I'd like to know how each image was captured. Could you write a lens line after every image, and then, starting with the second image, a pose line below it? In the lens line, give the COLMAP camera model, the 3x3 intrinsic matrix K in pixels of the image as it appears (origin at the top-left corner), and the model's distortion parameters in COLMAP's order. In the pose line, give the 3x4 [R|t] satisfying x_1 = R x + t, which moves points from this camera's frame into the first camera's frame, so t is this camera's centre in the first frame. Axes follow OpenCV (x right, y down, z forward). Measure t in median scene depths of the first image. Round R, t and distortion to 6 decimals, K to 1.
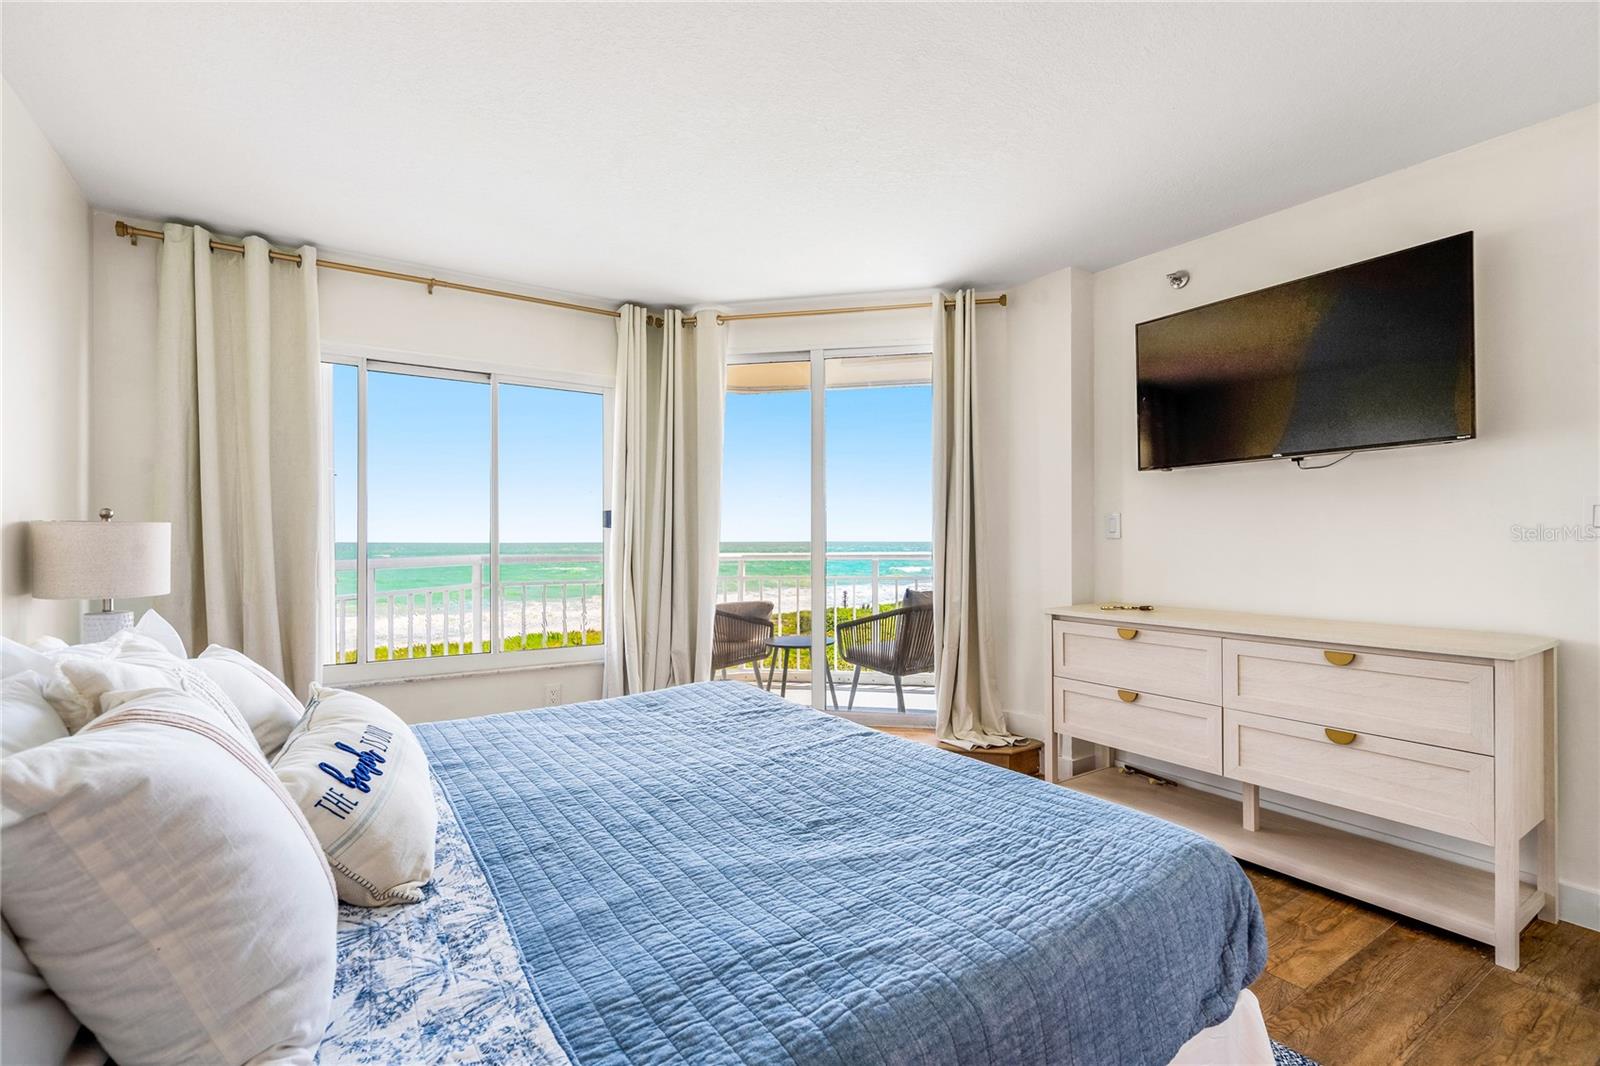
lens RADIAL K [[736.7, 0, 803.3], [0, 736.7, 535.7], [0, 0, 1]] dist [-0.002855, 0.001602]
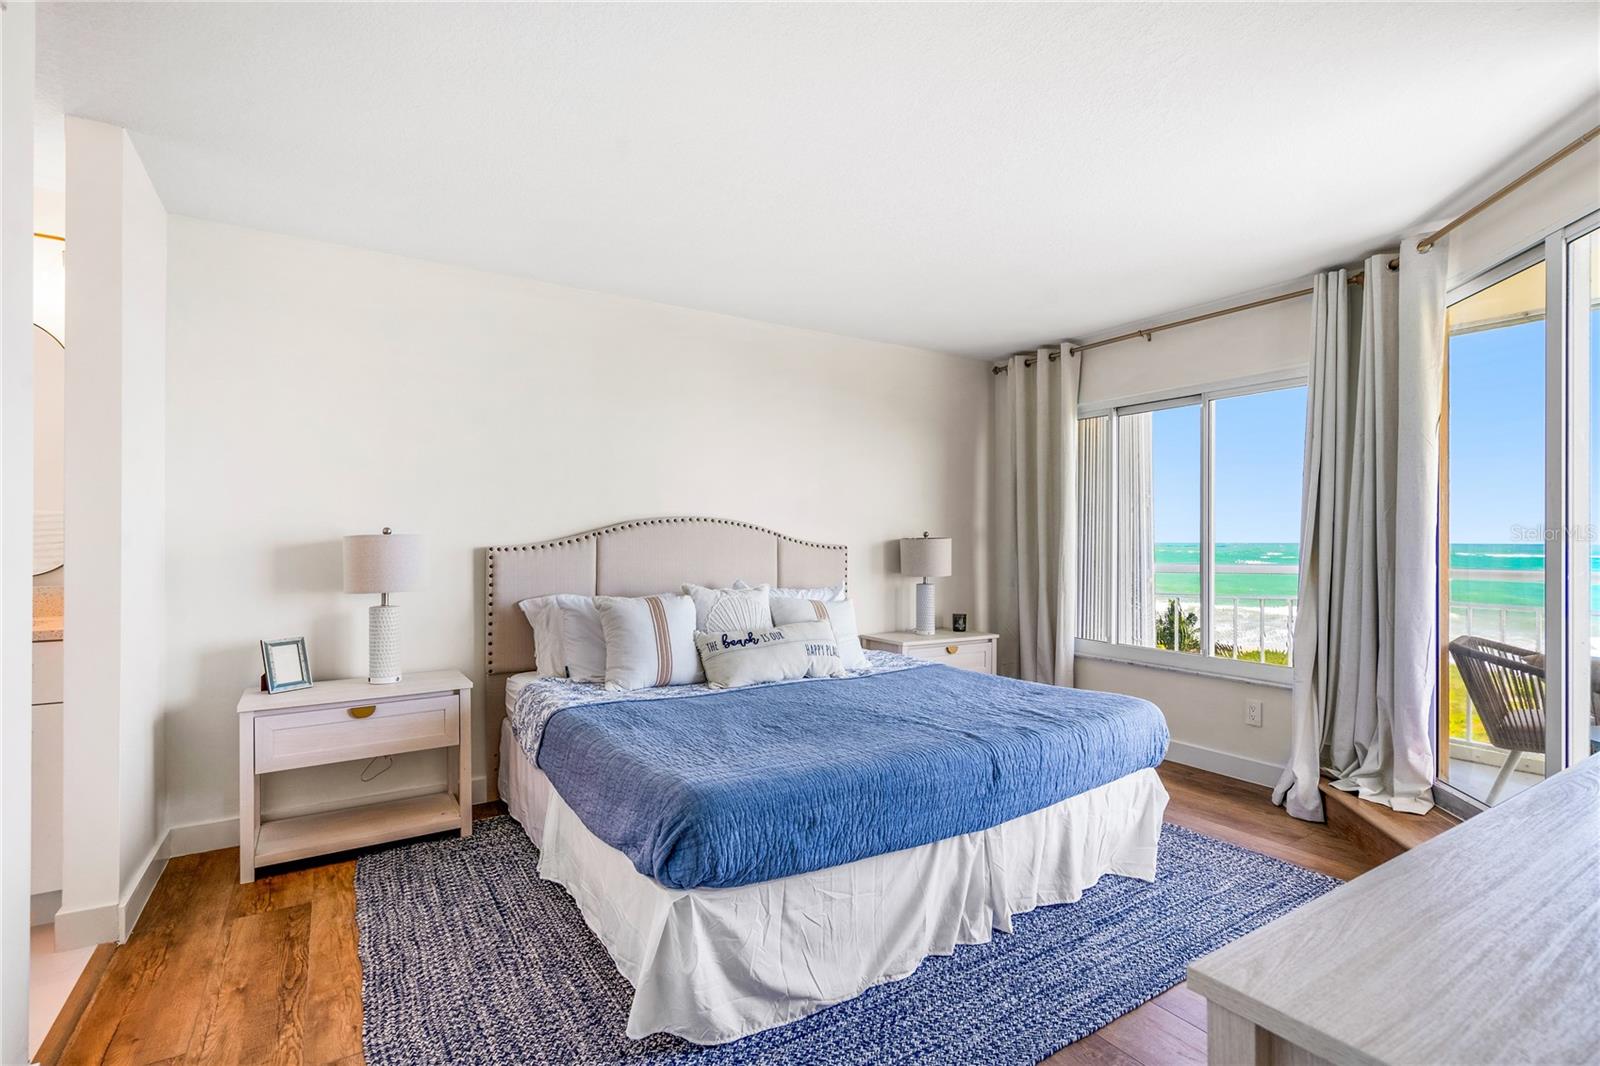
lens RADIAL K [[736.7, 0, 802.2], [0, 736.7, 537.9], [0, 0, 1]] dist [-0.002855, 0.001602]
pose [[-0.024571, -0.003279, -0.999693, 0.727728], [-0.005013, 0.999982, -0.003157, -0.005497], [0.999686, 0.004934, -0.024587, 0.496188]]
